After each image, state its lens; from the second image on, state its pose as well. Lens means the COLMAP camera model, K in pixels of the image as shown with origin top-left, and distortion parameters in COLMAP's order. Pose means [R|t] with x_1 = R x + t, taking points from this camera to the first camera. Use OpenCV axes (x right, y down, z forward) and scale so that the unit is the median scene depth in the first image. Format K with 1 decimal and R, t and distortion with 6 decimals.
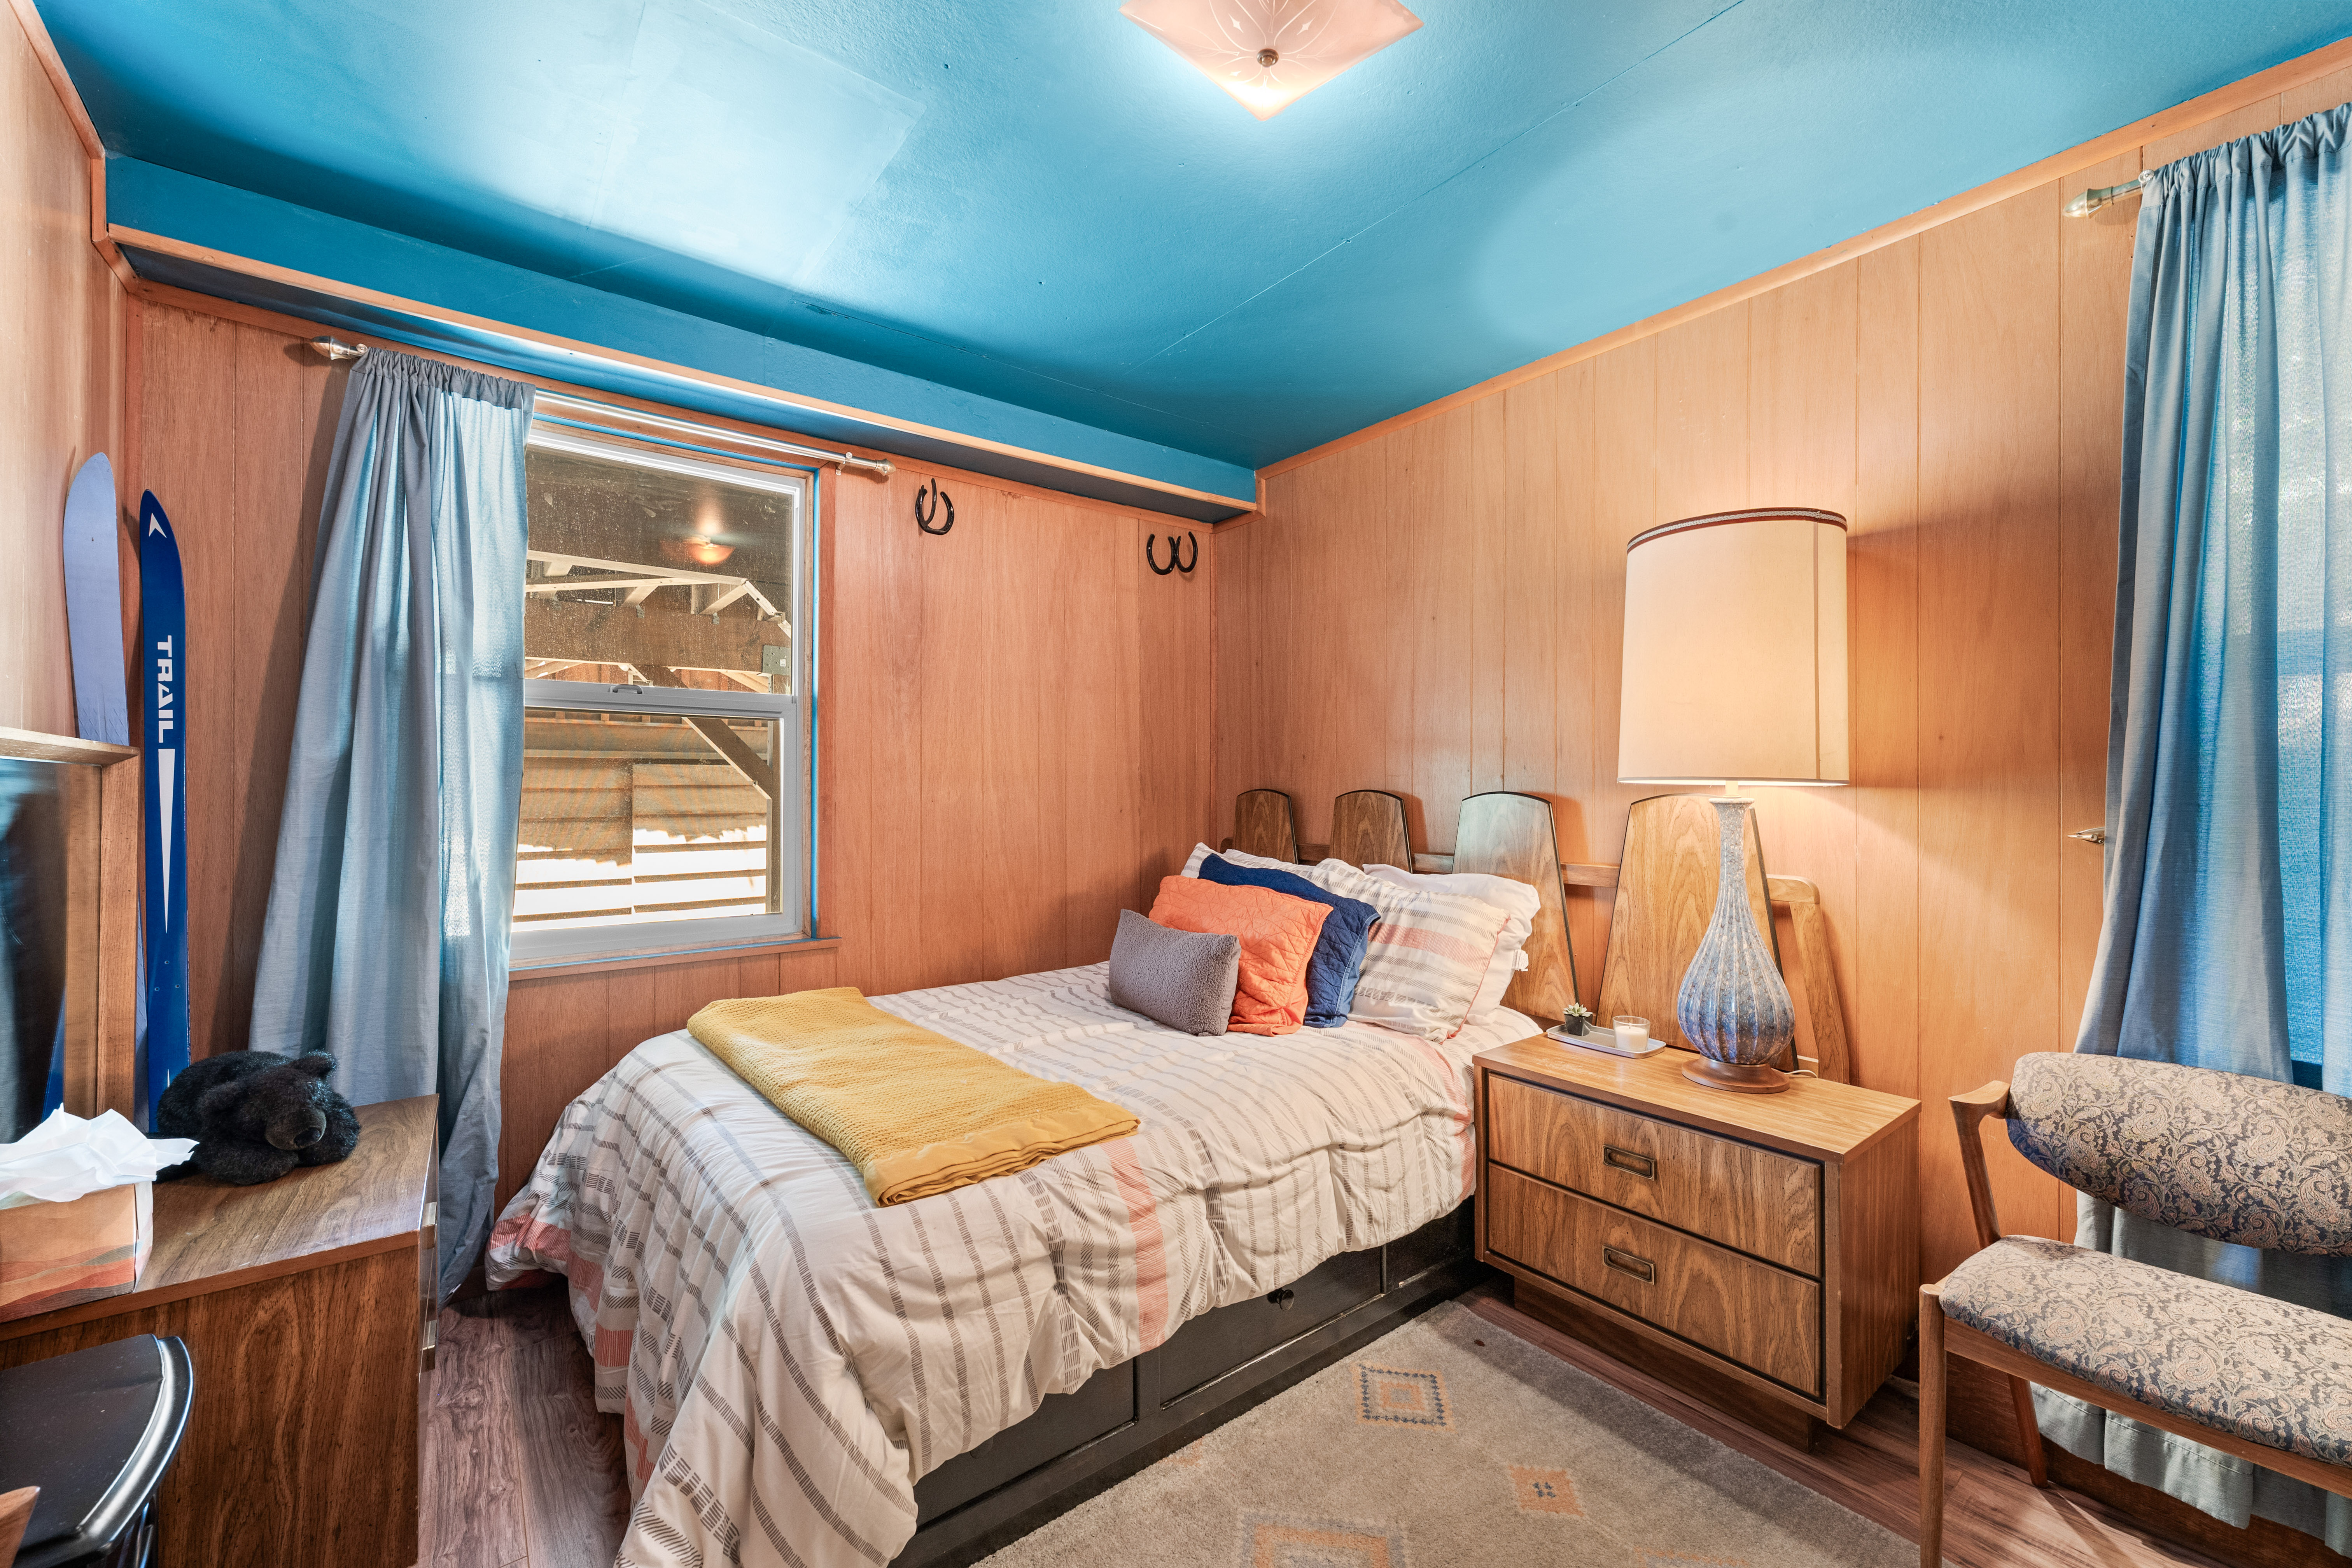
lens RADIAL K [[942.9, 0, 1167.8], [0, 942.9, 783.4], [0, 0, 1]] dist [0.001555, -0.000355]
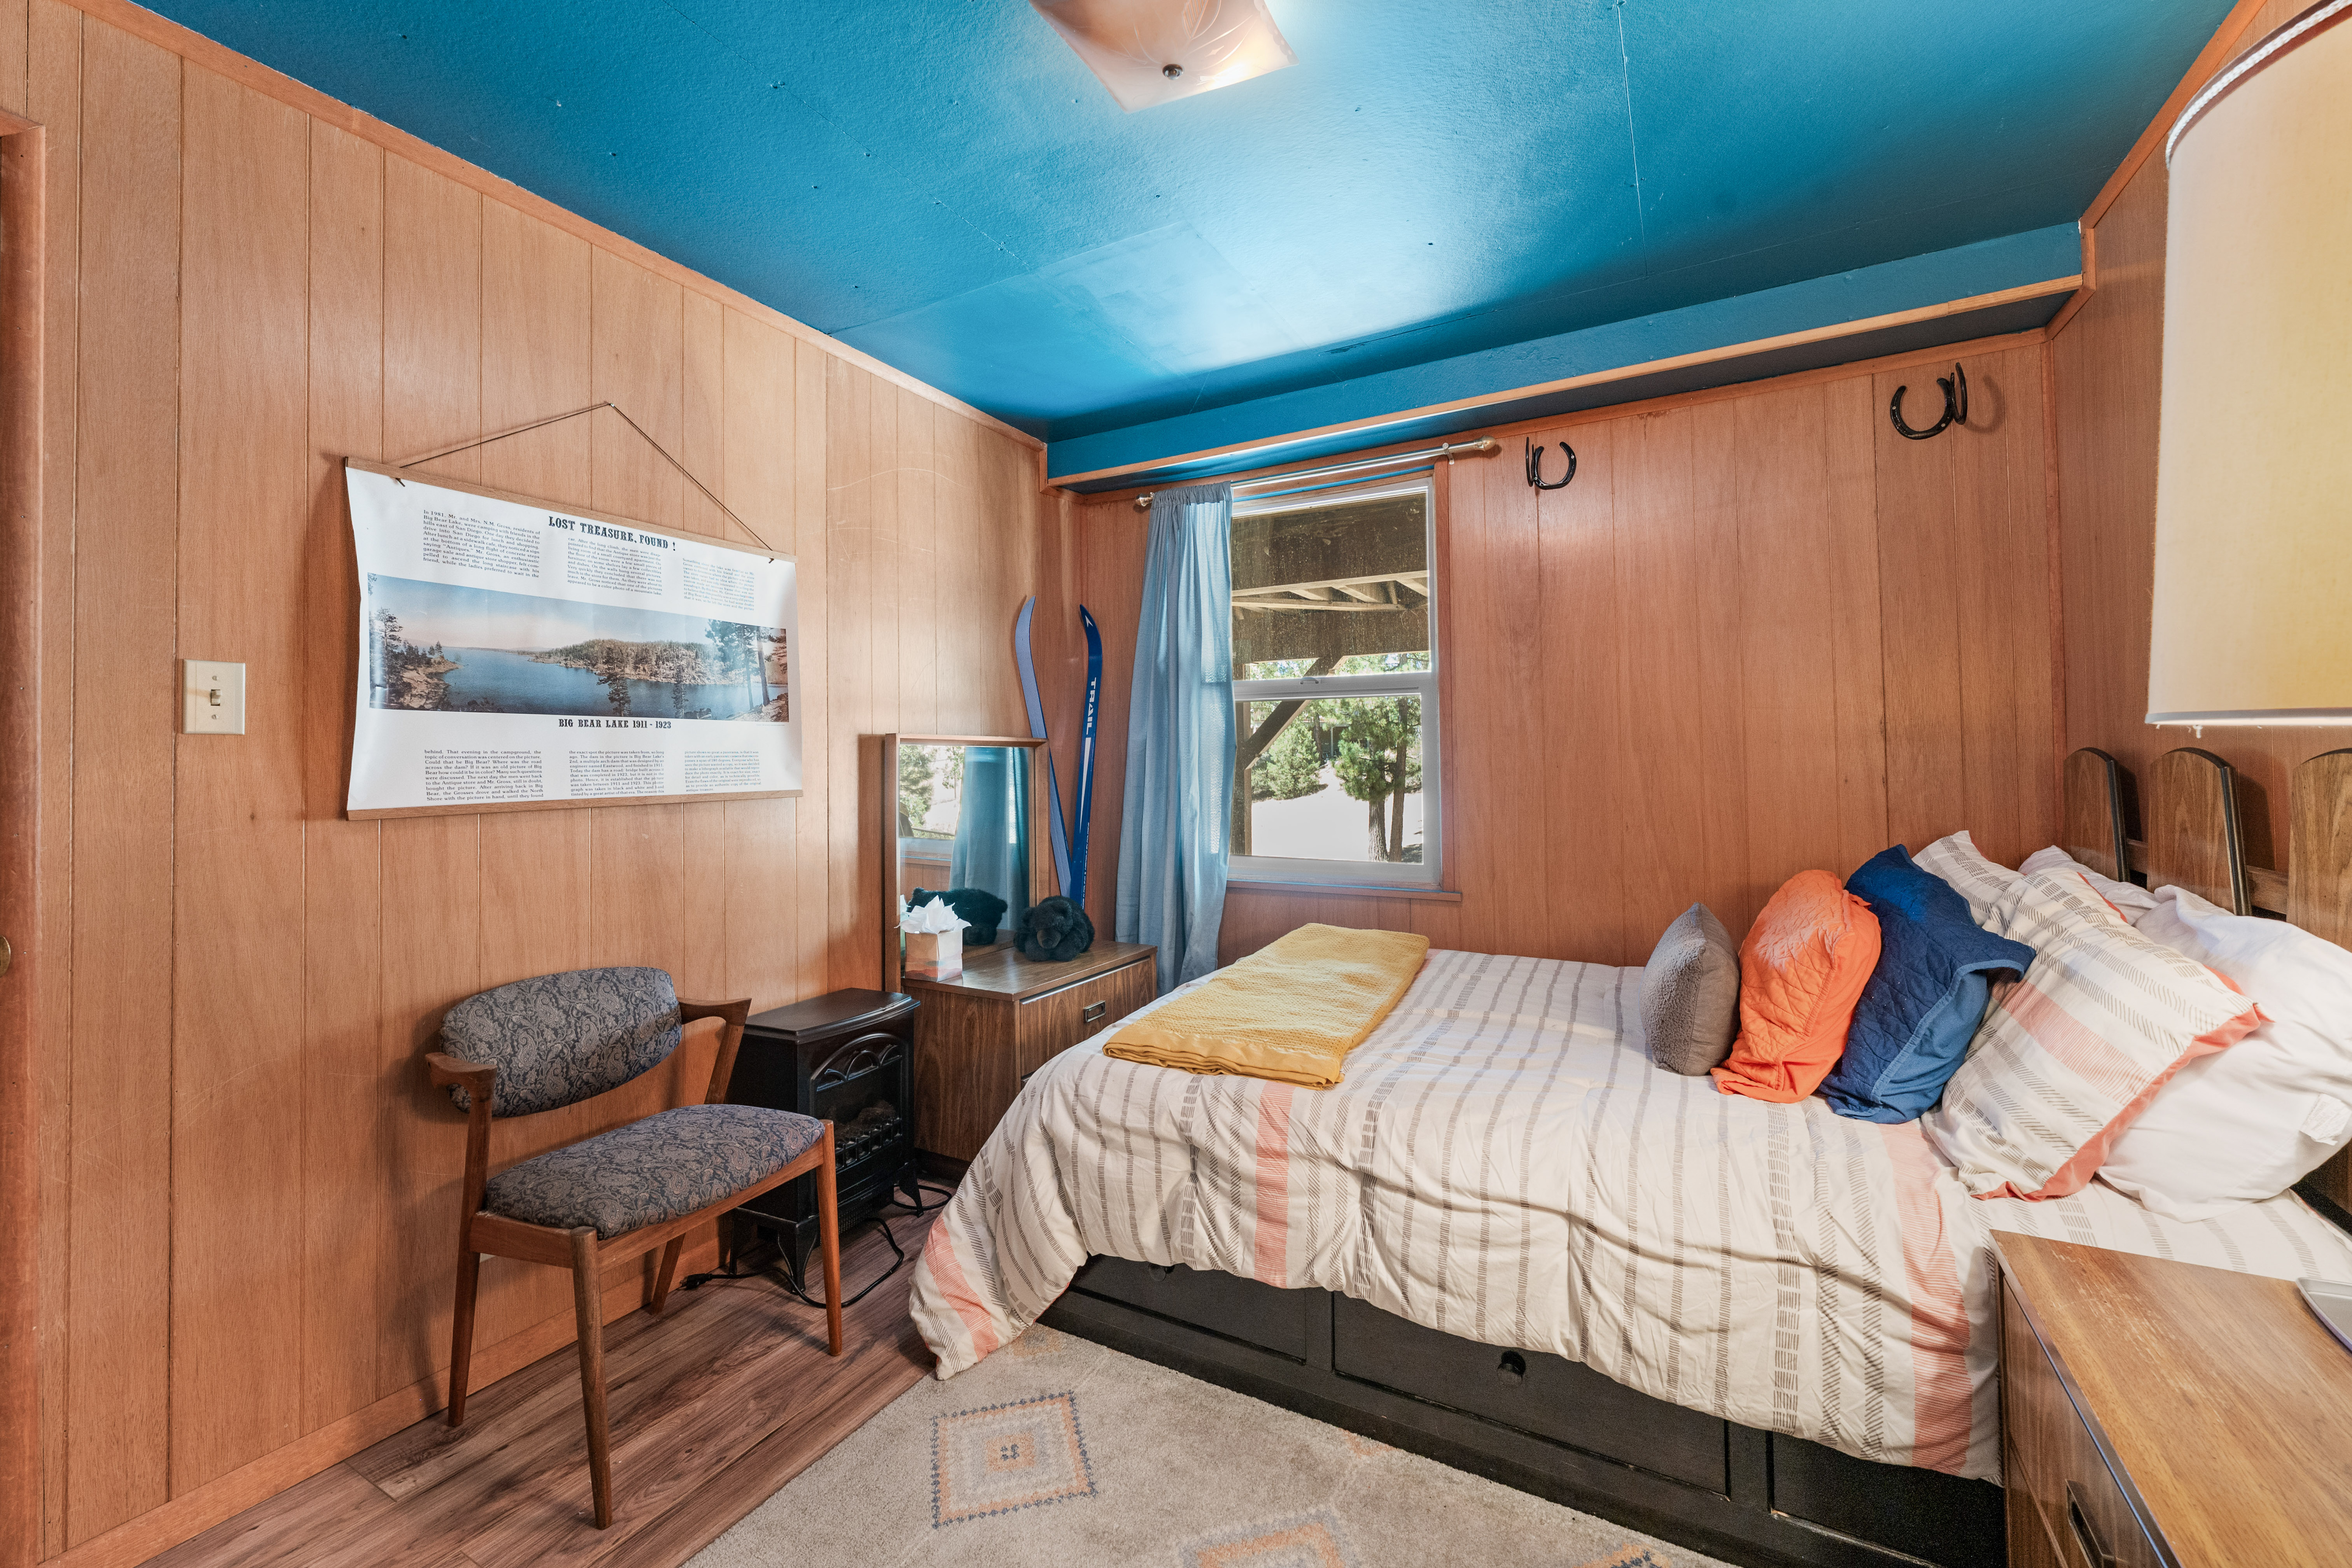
lens RADIAL K [[942.9, 0, 1161.0], [0, 942.9, 750.8], [0, 0, 1]] dist [0.001555, -0.000355]
pose [[0.384839, -0.012402, -0.922900, 0.727388], [0.014379, 0.999869, -0.007441, 0.006581], [0.922872, -0.010407, 0.384967, 0.385567]]
